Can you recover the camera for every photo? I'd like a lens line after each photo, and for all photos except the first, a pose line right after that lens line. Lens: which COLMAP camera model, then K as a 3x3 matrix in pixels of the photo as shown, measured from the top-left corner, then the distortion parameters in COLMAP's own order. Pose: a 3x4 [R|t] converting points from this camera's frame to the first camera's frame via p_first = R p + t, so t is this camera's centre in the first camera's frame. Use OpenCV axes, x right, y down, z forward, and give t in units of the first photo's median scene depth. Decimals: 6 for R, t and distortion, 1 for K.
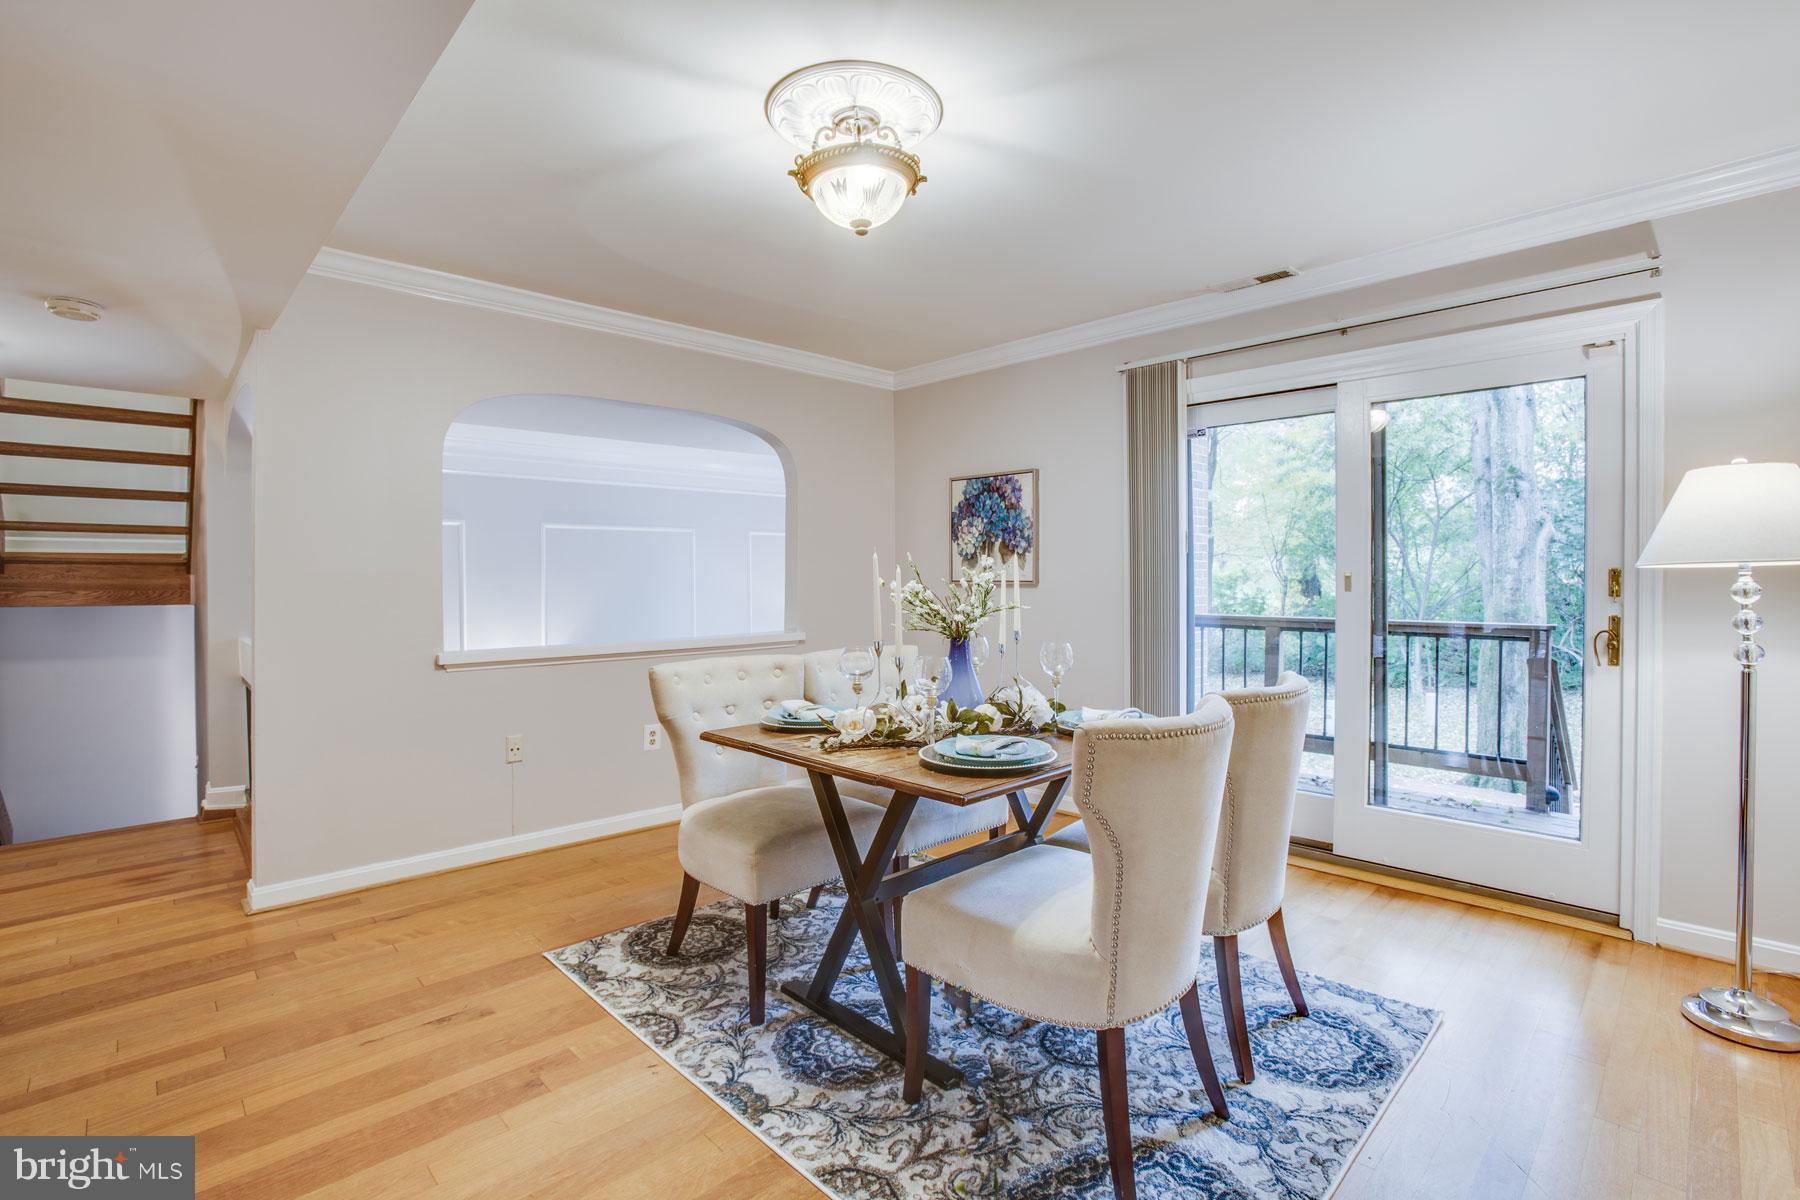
lens RADIAL K [[855.1, 0, 894.8], [0, 855.1, 596.1], [0, 0, 1]] dist [-0.061066, 0.022685]
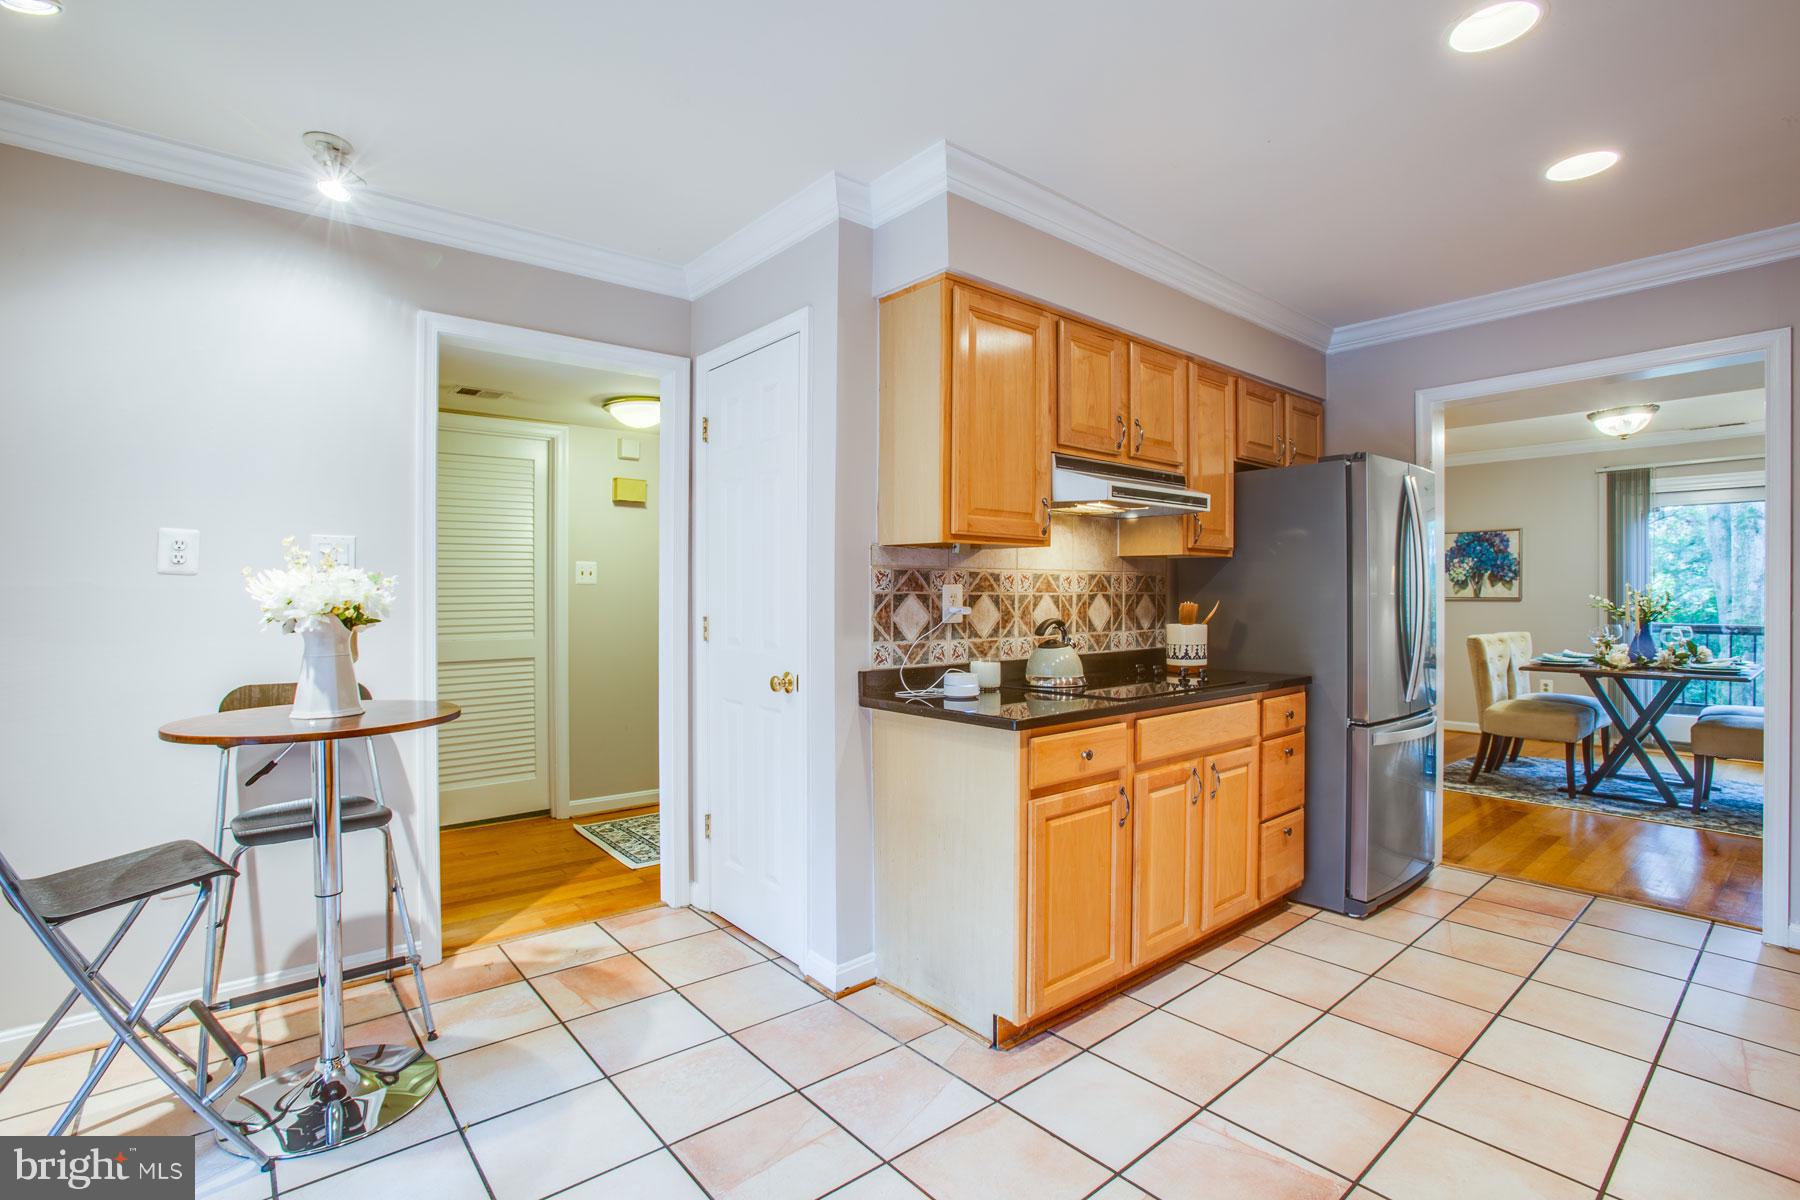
lens RADIAL K [[859.5, 0, 900.0], [0, 859.5, 600.0], [0, 0, 1]] dist [-0.001215, -0.000281]
pose [[0.998582, 0.003350, -0.053134, -0.897083], [-0.004461, 0.999774, -0.020802, 0.025571], [0.053053, 0.021009, 0.998371, -0.669152]]
